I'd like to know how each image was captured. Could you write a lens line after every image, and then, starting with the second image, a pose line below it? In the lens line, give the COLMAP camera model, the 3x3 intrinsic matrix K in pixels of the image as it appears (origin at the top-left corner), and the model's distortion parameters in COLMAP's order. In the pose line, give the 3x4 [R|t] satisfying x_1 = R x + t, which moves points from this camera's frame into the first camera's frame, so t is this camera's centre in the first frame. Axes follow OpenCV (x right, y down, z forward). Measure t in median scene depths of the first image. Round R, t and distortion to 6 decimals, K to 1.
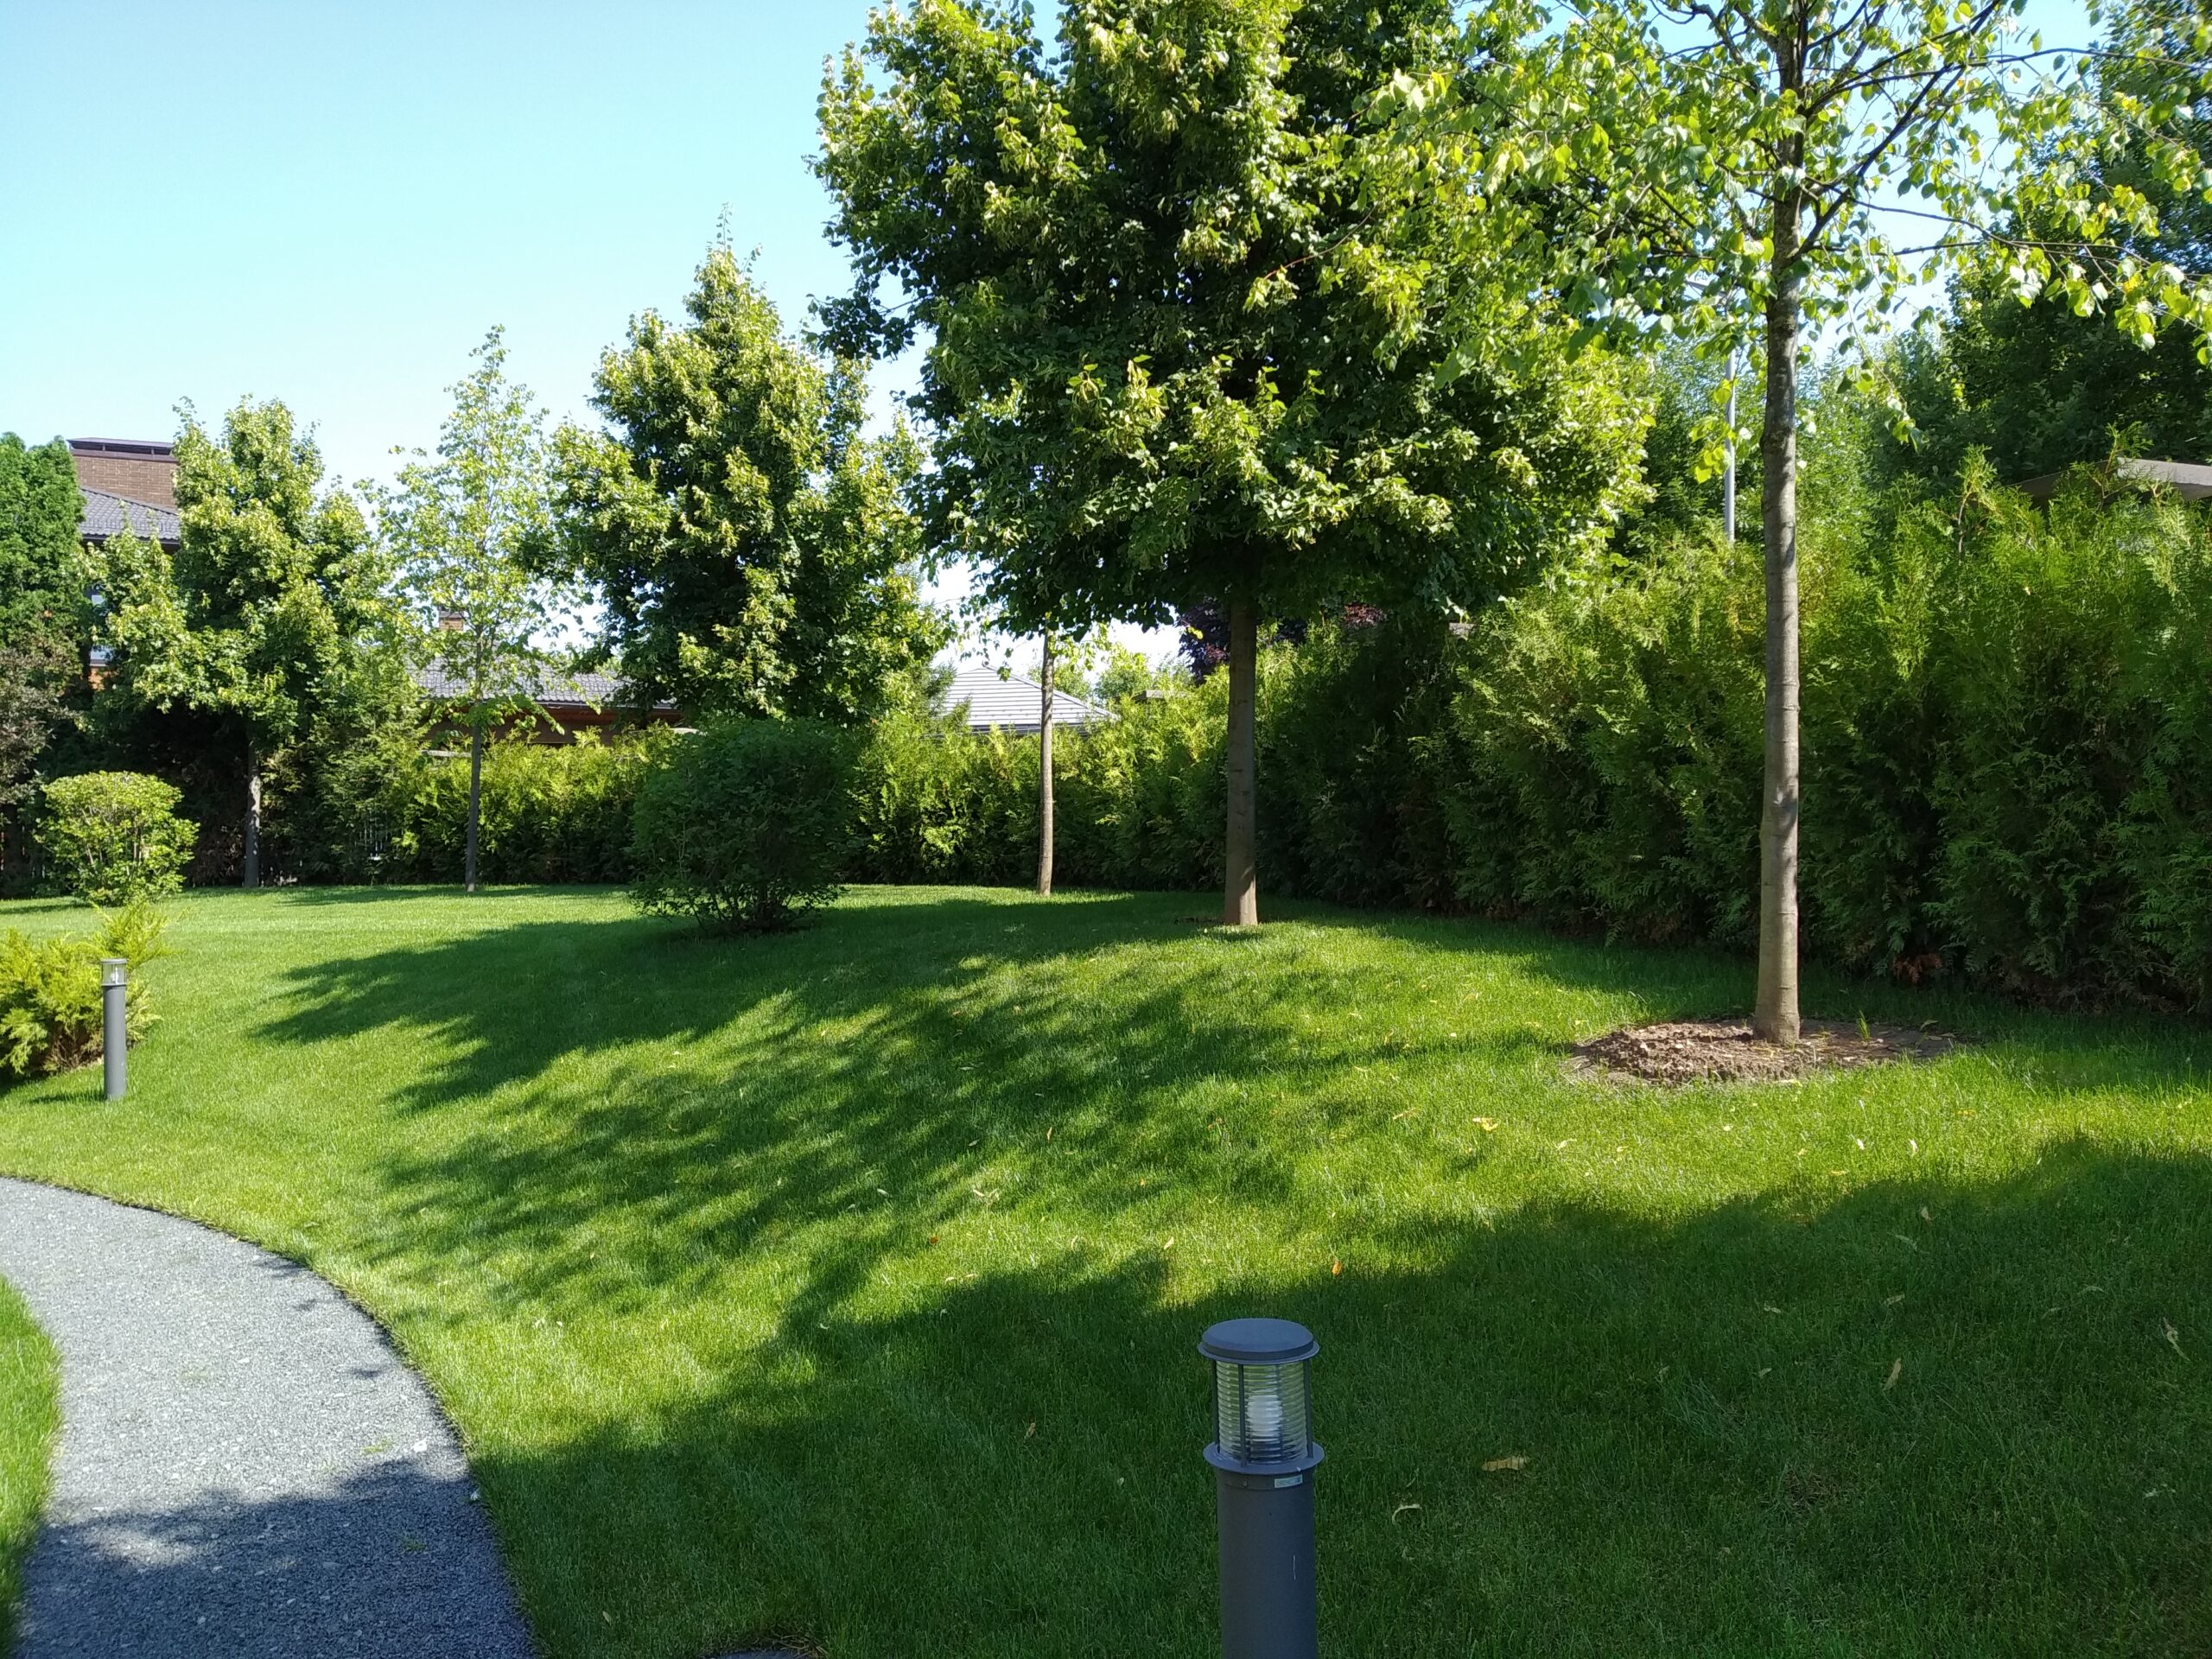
lens RADIAL K [[1664.6, 0, 1106.0], [0, 1664.6, 829.5], [0, 0, 1]] dist [0.073237, -0.123115]
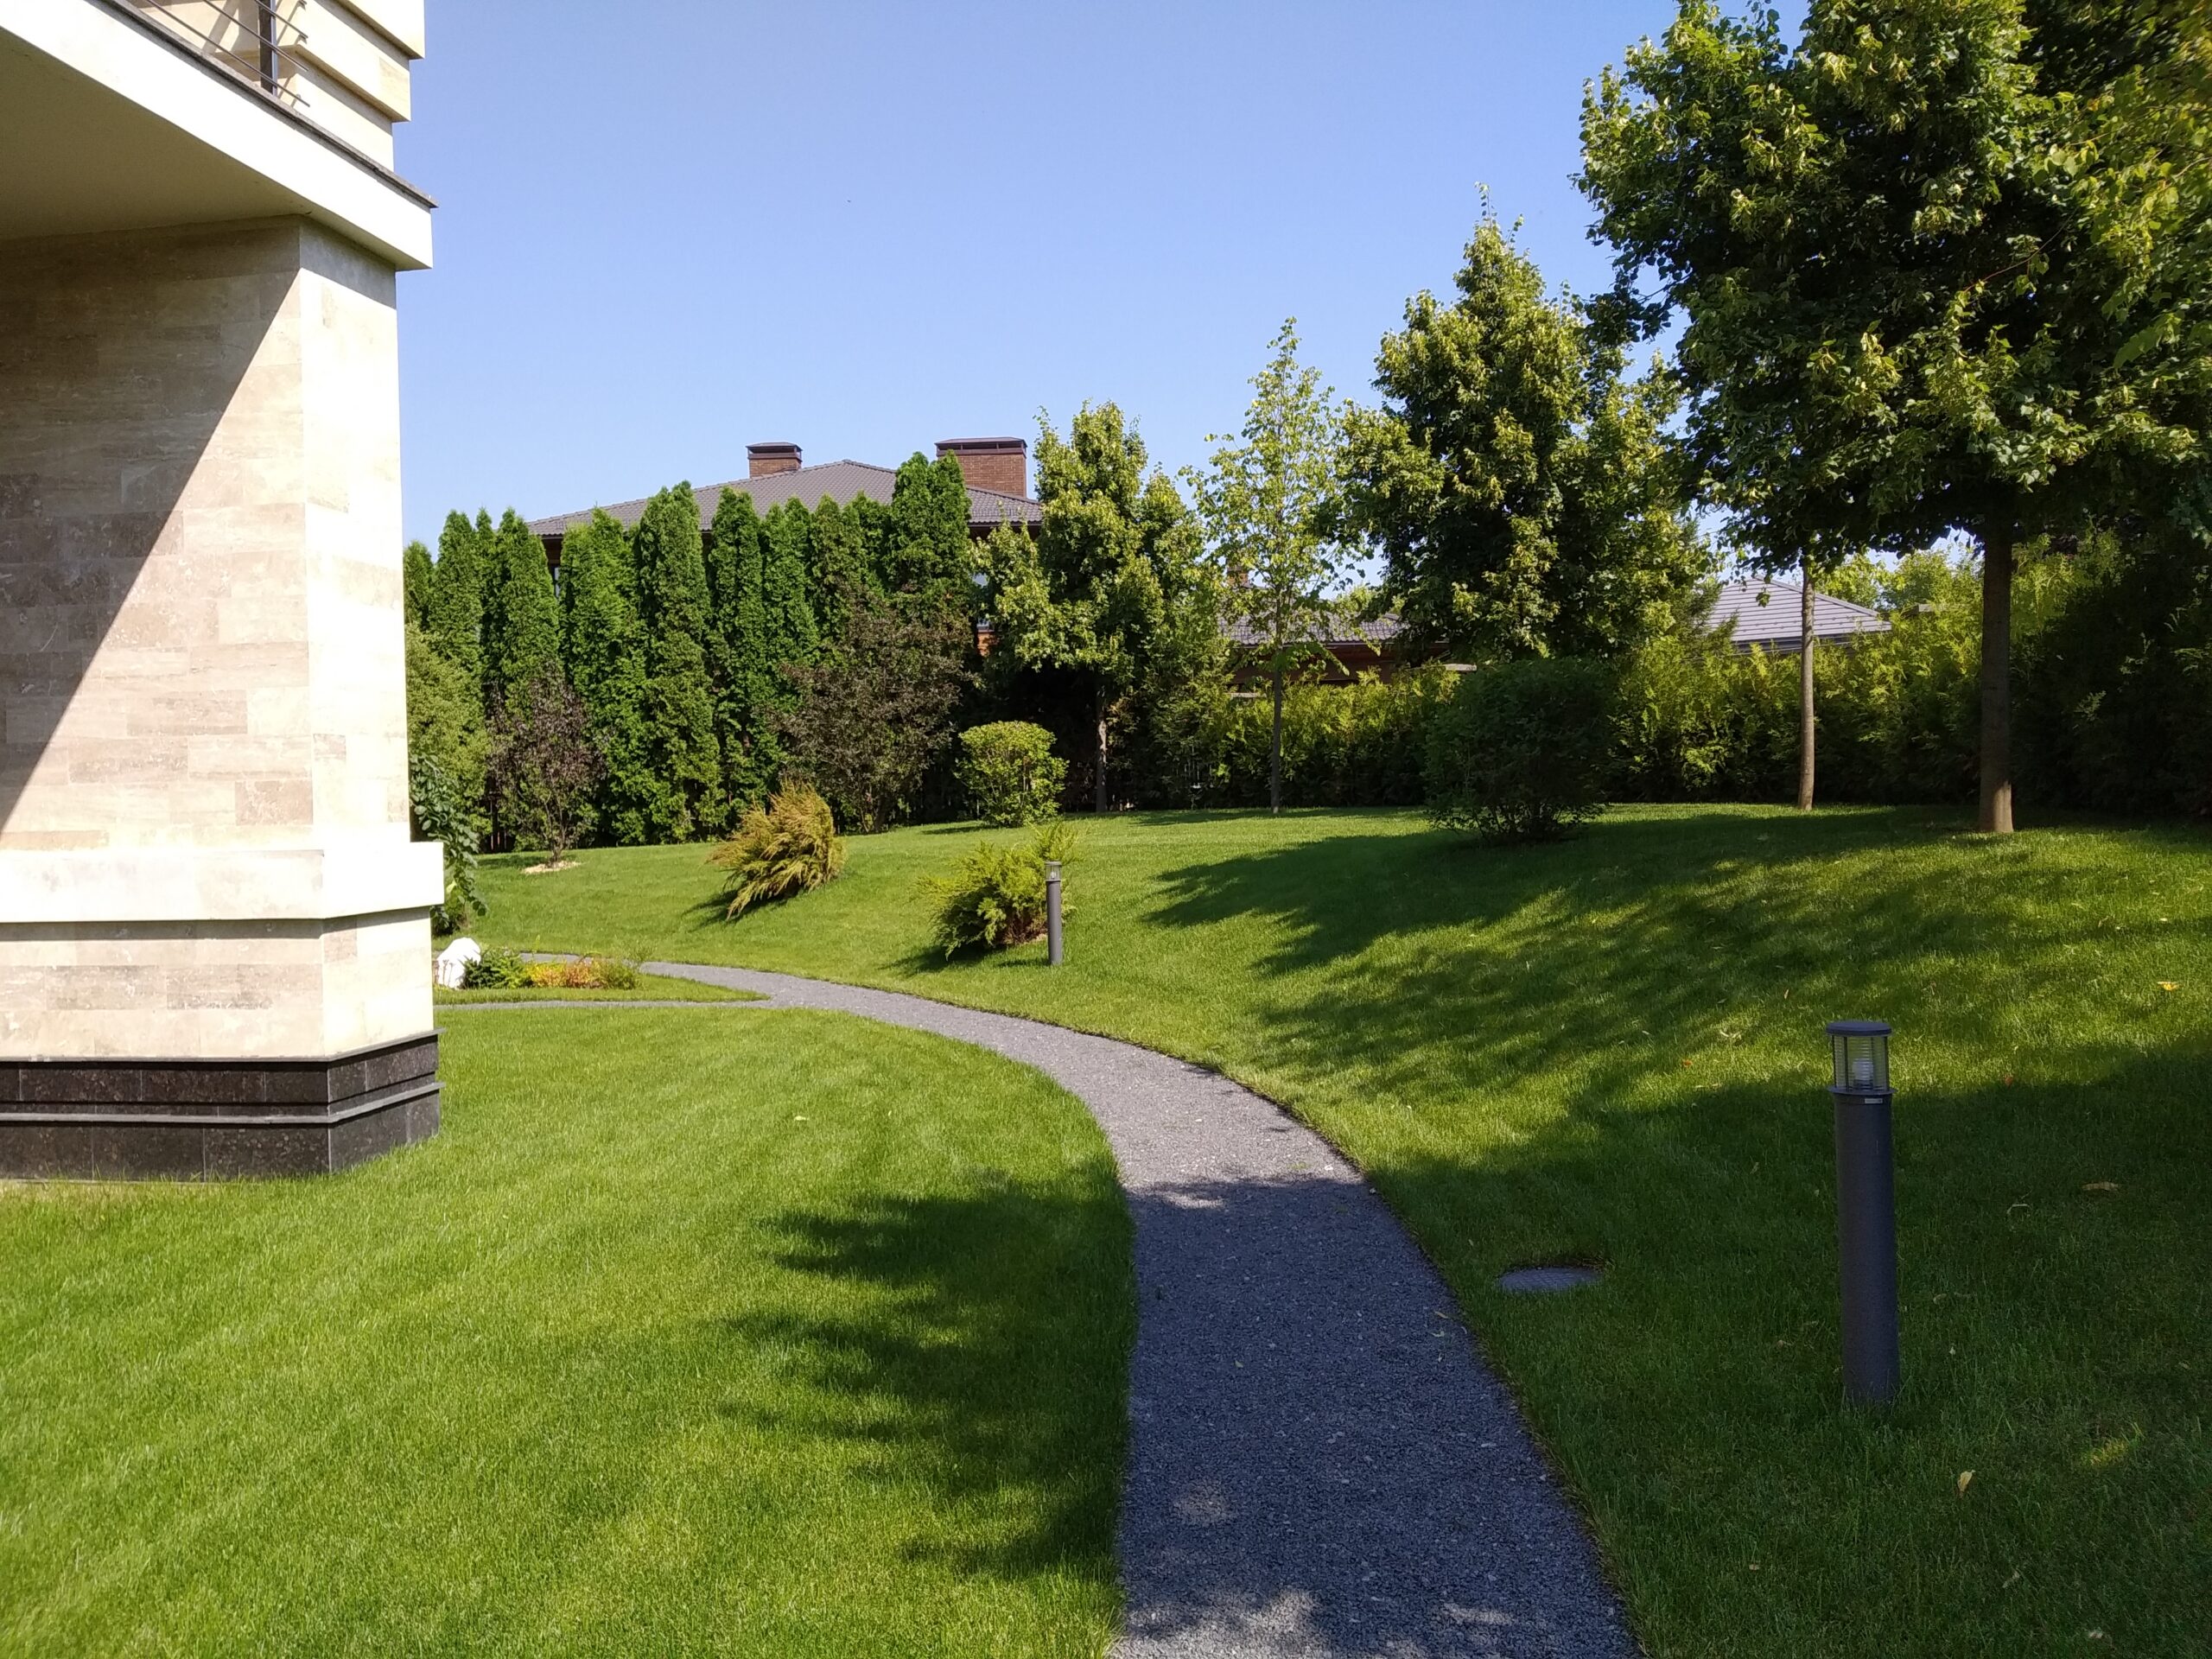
lens RADIAL K [[1664.6, 0, 1106.0], [0, 1664.6, 829.5], [0, 0, 1]] dist [0.073237, -0.123115]
pose [[0.902729, -0.004752, -0.430183, 0.018936], [0.023909, 0.998948, 0.039137, -0.000336], [0.429544, -0.045615, 0.901893, -0.134741]]
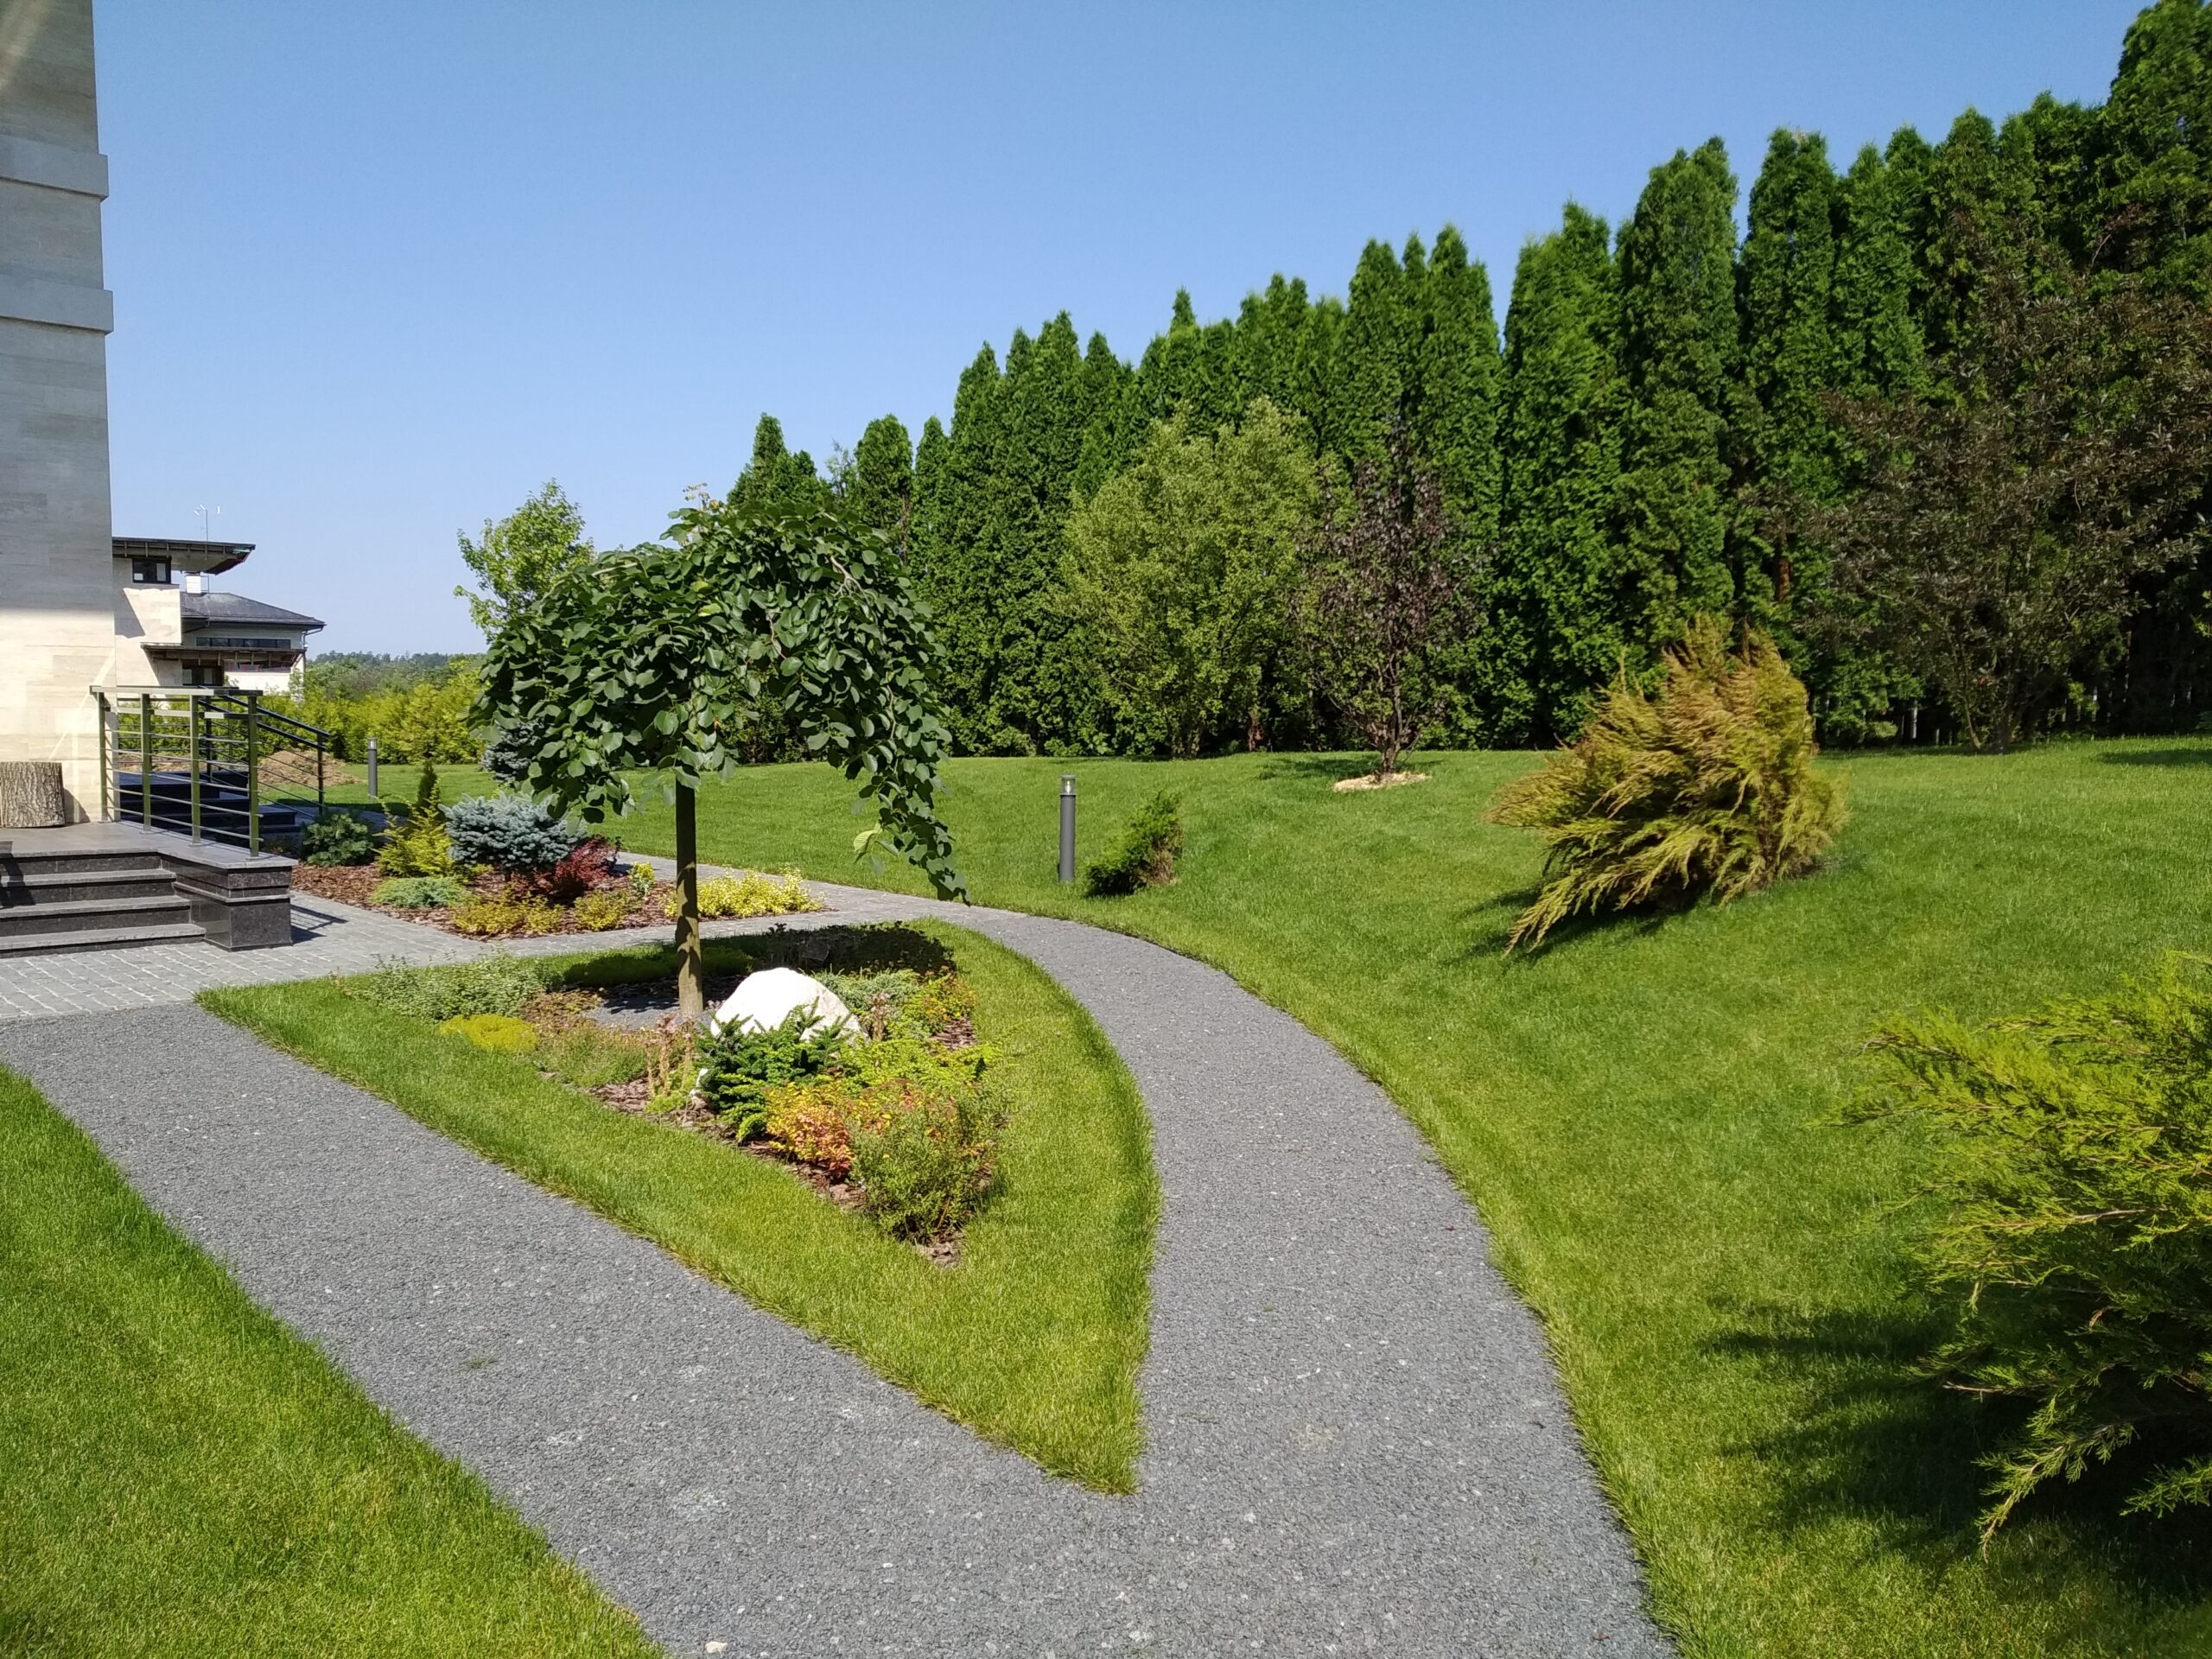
lens RADIAL K [[1696.1, 0, 1106.0], [0, 1696.1, 829.5], [0, 0, 1]] dist [0.007468, -0.015065]
pose [[0.438329, 0.084040, -0.894877, -0.395288], [0.006665, 0.995288, 0.096734, 0.020516], [0.898790, -0.048365, 0.435703, 0.589576]]
